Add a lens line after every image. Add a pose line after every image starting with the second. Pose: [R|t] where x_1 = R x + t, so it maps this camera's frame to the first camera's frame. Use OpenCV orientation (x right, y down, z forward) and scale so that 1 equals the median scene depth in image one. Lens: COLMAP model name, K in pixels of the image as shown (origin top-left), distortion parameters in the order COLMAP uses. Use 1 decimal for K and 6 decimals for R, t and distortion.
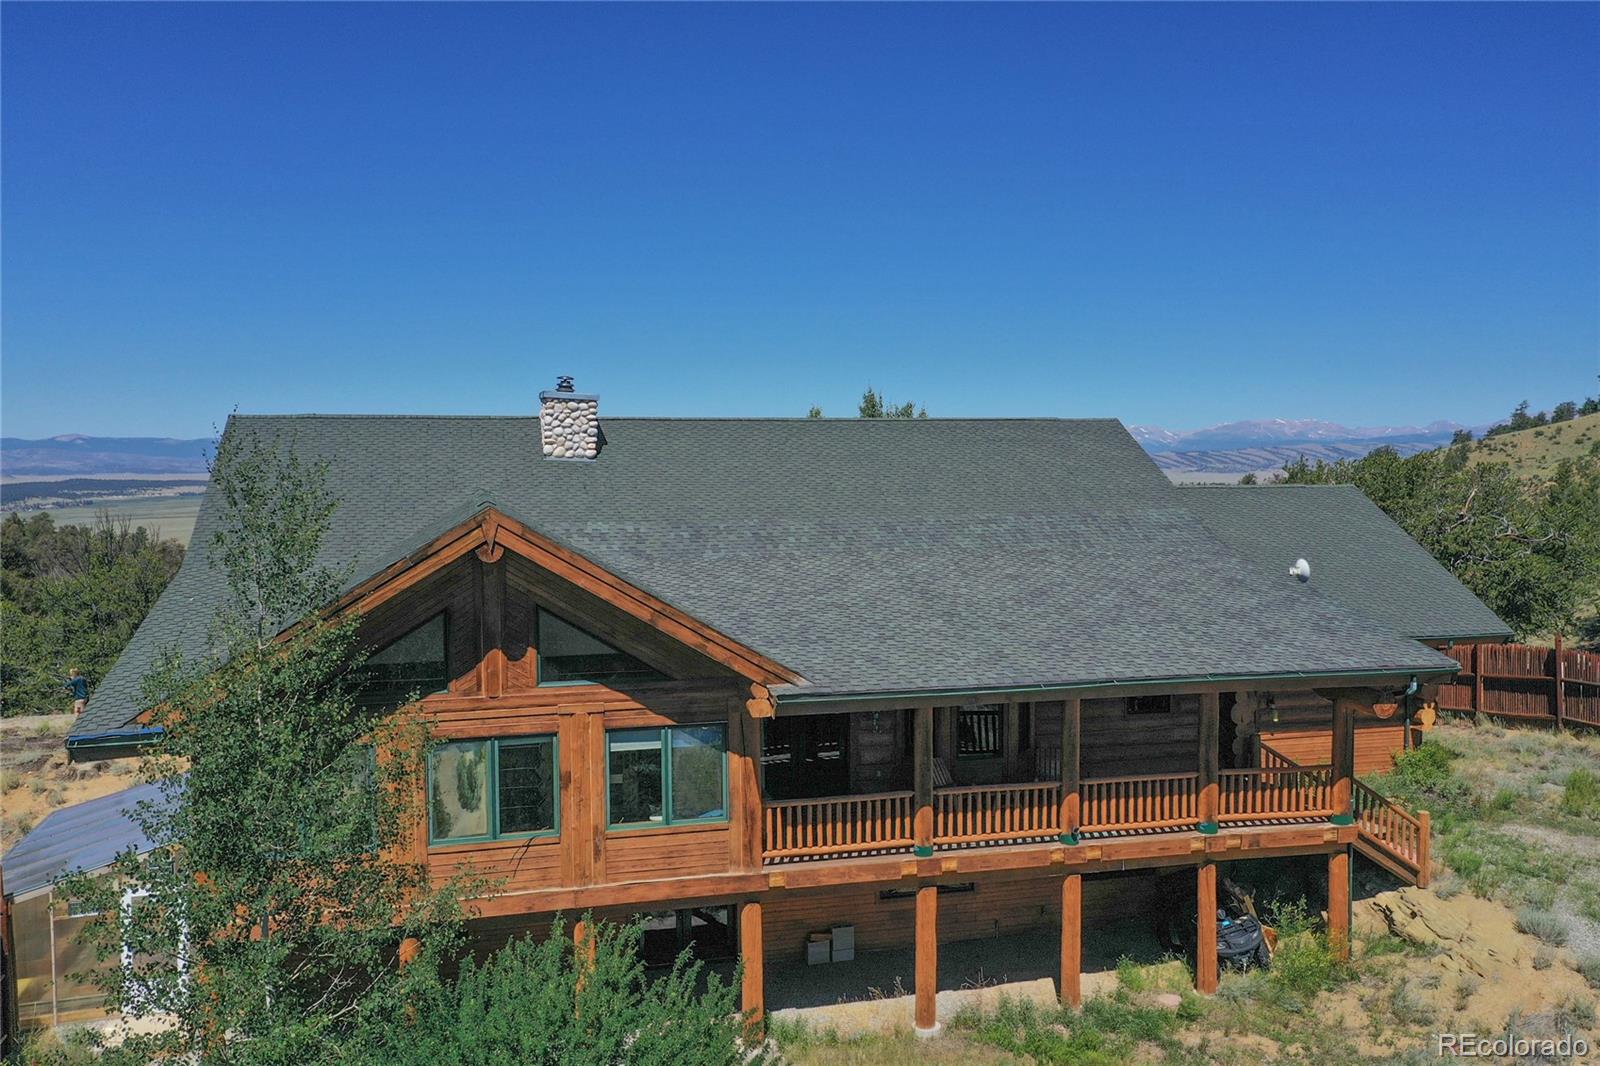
lens RADIAL K [[1281.8, 0, 799.0], [0, 1281.8, 532.4], [0, 0, 1]] dist [0.033982, 0.003373]
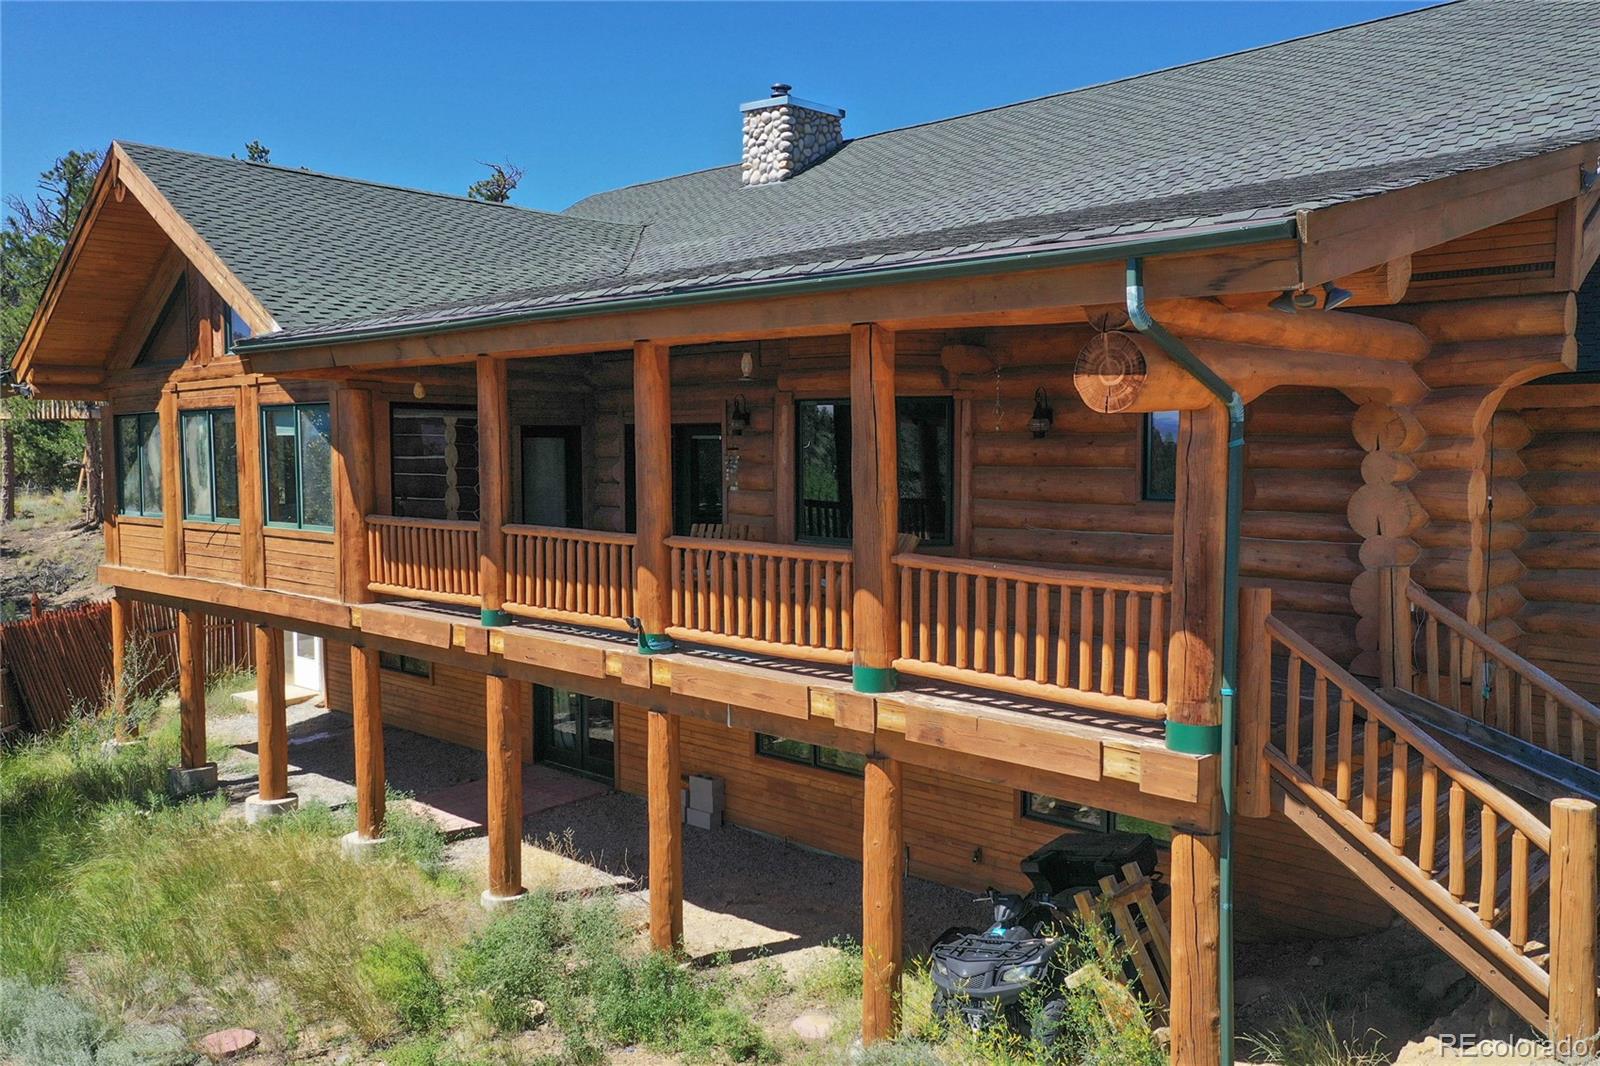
lens RADIAL K [[1281.8, 0, 809.4], [0, 1281.8, 531.7], [0, 0, 1]] dist [0.033982, 0.003373]
pose [[0.533955, 0.060364, -0.843355, 0.766365], [-0.047971, 0.998004, 0.041061, 0.182167], [0.844151, 0.018532, 0.535785, 0.842448]]
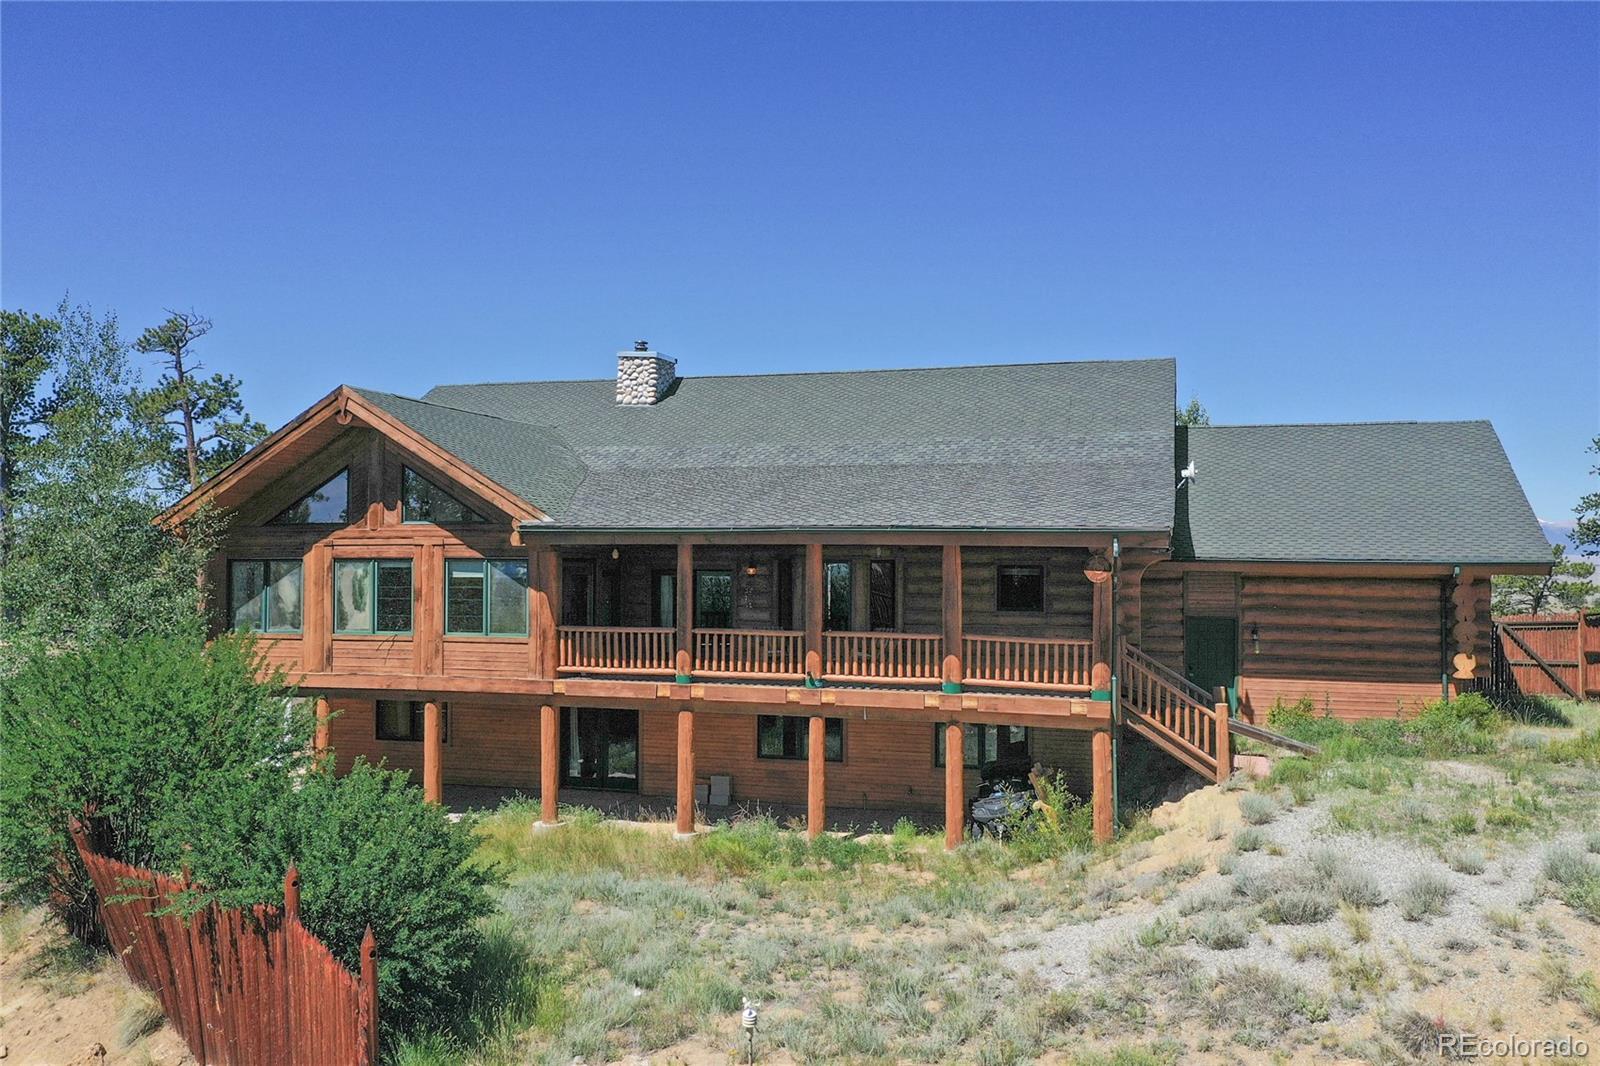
lens RADIAL K [[1281.8, 0, 801.2], [0, 1281.8, 534.7], [0, 0, 1]] dist [0.033982, 0.003373]
pose [[0.859920, 0.000622, -0.510428, 0.842327], [-0.036597, 0.997501, -0.060439, 0.194212], [0.509114, 0.070653, 0.857794, 0.040325]]
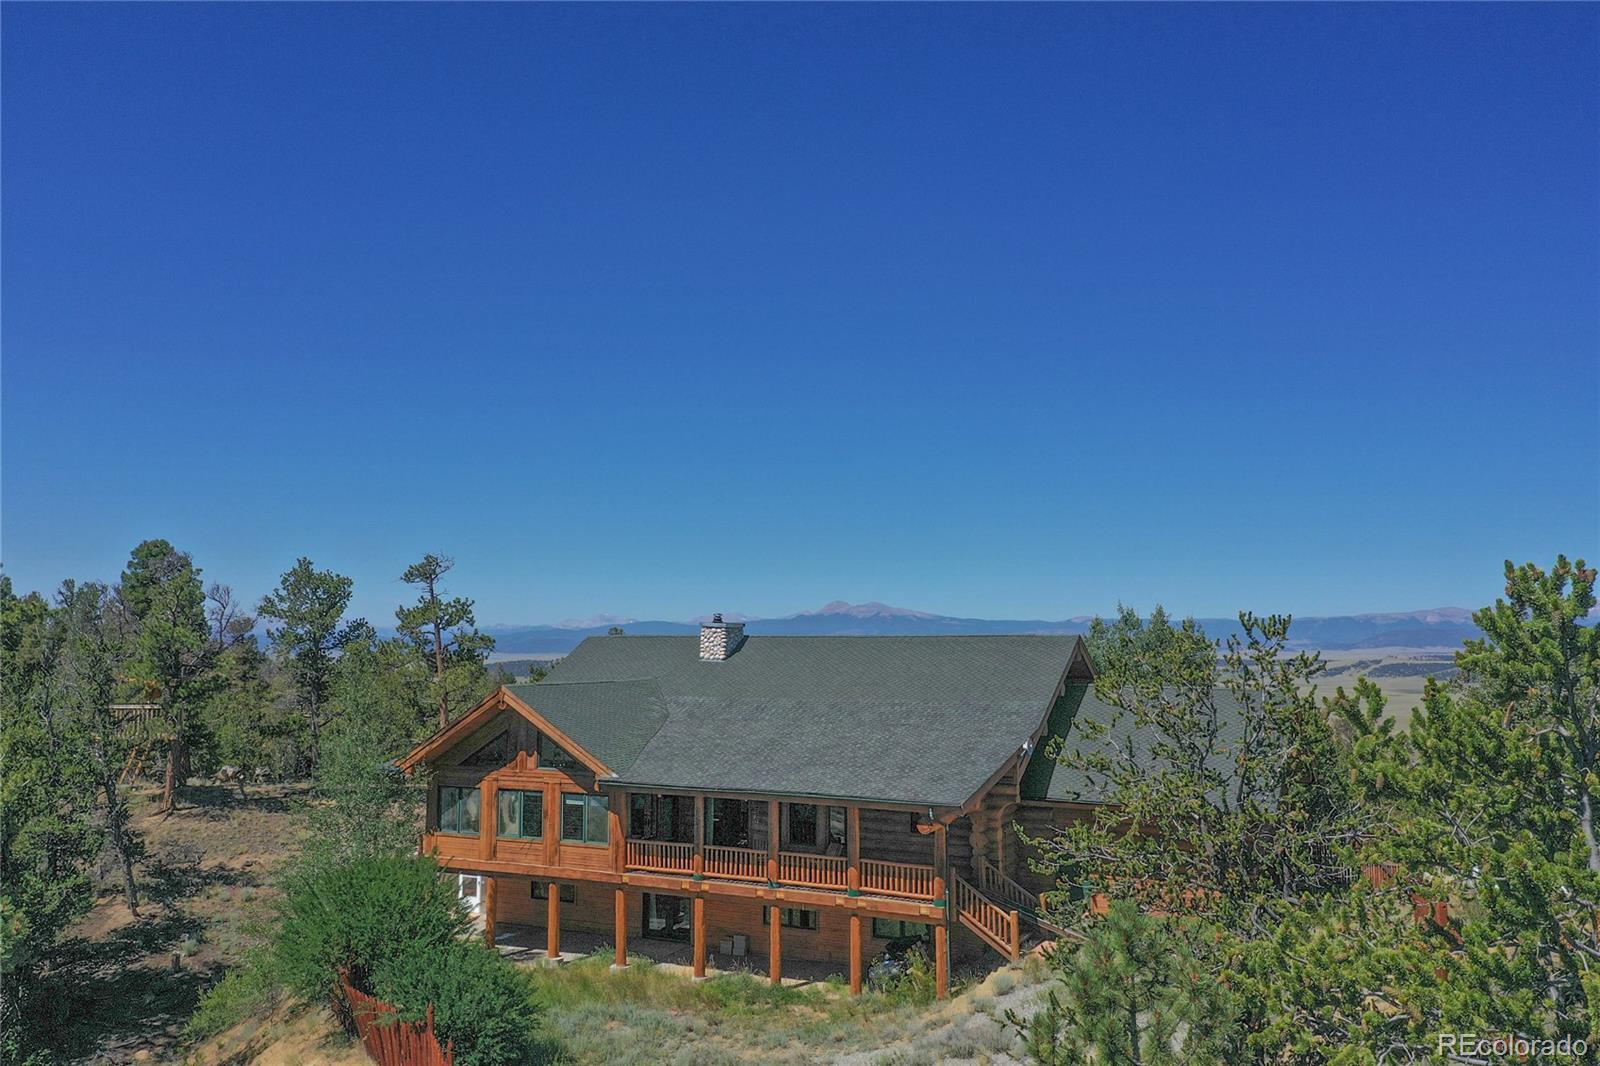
lens RADIAL K [[1281.8, 0, 803.5], [0, 1281.8, 536.8], [0, 0, 1]] dist [0.033982, 0.003373]
pose [[0.748473, -0.048049, -0.661423, 1.566755], [-0.041000, 0.992111, -0.118468, -0.030508], [0.661897, 0.115788, 0.740598, -0.359297]]
